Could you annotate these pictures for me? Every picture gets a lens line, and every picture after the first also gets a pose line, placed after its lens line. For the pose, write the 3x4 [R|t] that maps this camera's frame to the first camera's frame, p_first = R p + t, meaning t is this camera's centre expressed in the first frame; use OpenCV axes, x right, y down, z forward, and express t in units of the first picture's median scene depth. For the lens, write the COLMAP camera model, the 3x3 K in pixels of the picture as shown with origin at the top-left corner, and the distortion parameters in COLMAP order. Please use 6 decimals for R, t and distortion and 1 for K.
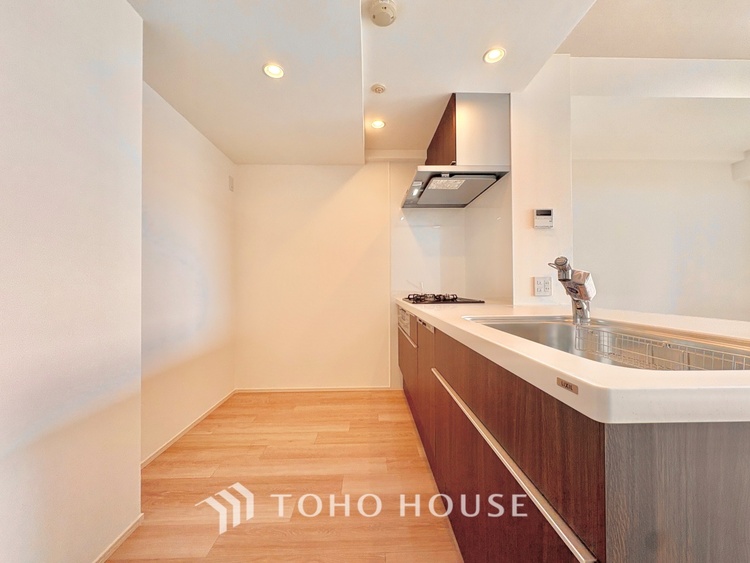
lens RADIAL K [[298.8, 0, 375.4], [0, 298.8, 282.3], [0, 0, 1]] dist [0.001057, -0.000452]
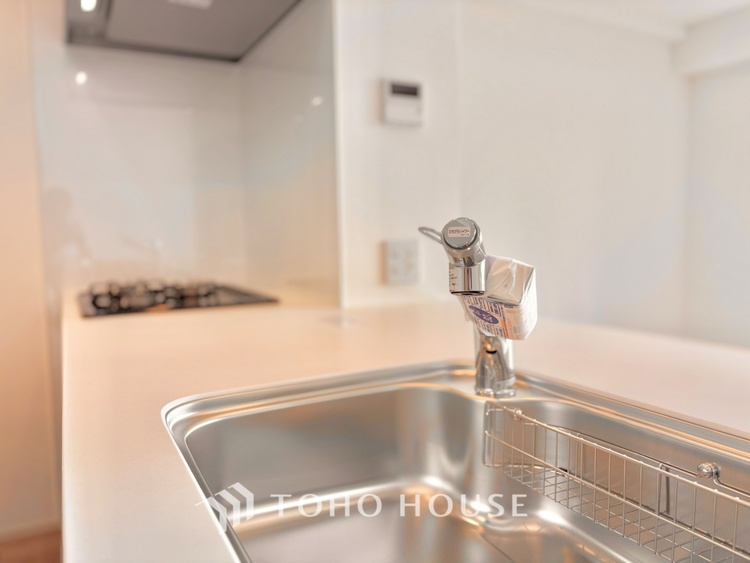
lens RADIAL K [[571.5, 0, 374.1], [0, 571.5, 281.5], [0, 0, 1]] dist [-0.003973, -0.001387]
pose [[0.894446, -0.052205, 0.444119, 0.268759], [0.008405, 0.994949, 0.100025, -0.073347], [-0.447097, -0.085734, 0.890367, 0.487660]]
